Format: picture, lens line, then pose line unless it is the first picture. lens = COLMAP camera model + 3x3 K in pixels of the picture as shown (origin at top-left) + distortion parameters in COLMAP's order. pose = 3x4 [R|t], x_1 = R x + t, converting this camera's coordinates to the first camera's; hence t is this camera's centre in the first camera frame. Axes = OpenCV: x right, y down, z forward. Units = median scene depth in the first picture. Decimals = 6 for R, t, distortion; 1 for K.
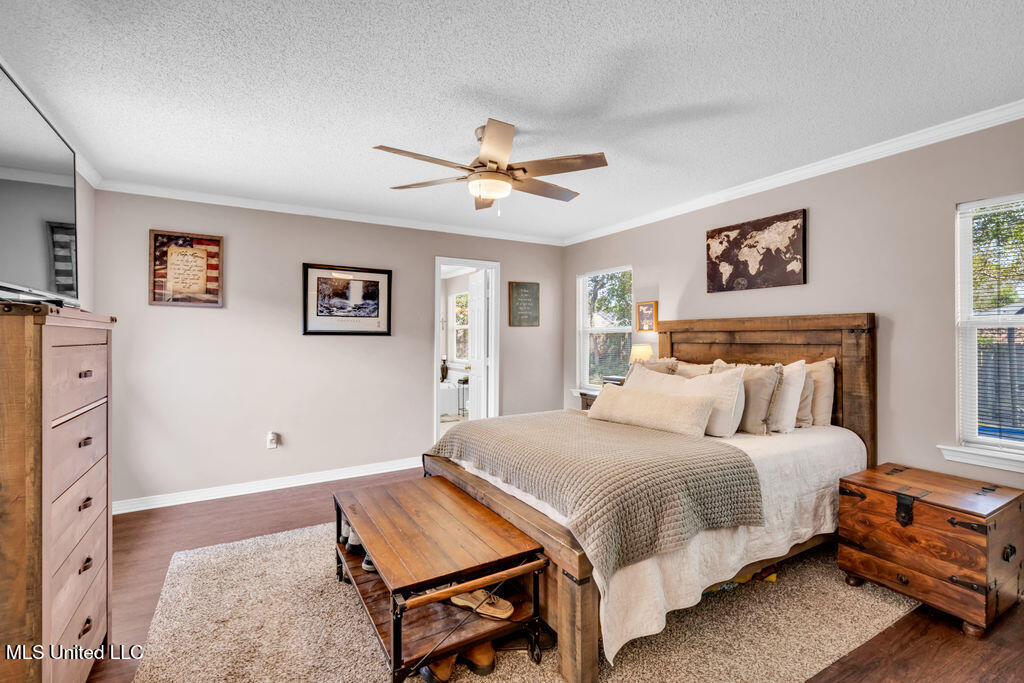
lens RADIAL K [[458.9, 0, 509.9], [0, 458.9, 344.3], [0, 0, 1]] dist [0.000821, -0.000005]
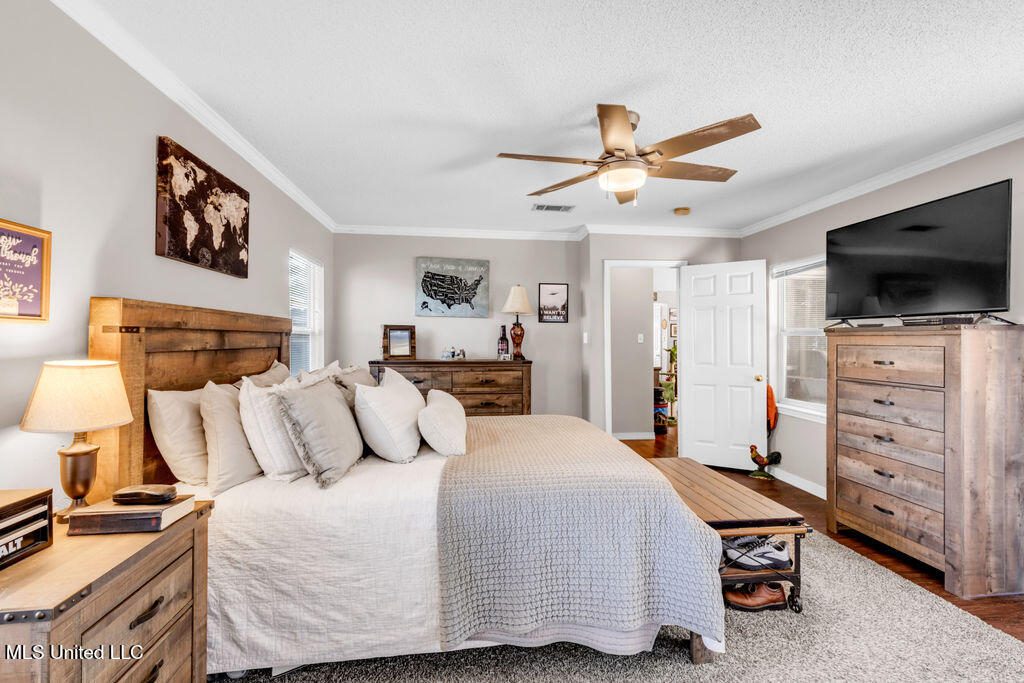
lens RADIAL K [[458.9, 0, 509.9], [0, 458.9, 344.3], [0, 0, 1]] dist [0.000821, -0.000005]
pose [[-0.914733, -0.007678, 0.403986, -0.148271], [0.002588, 0.999688, 0.024861, -0.023699], [-0.404050, 0.023787, -0.914427, 1.386471]]
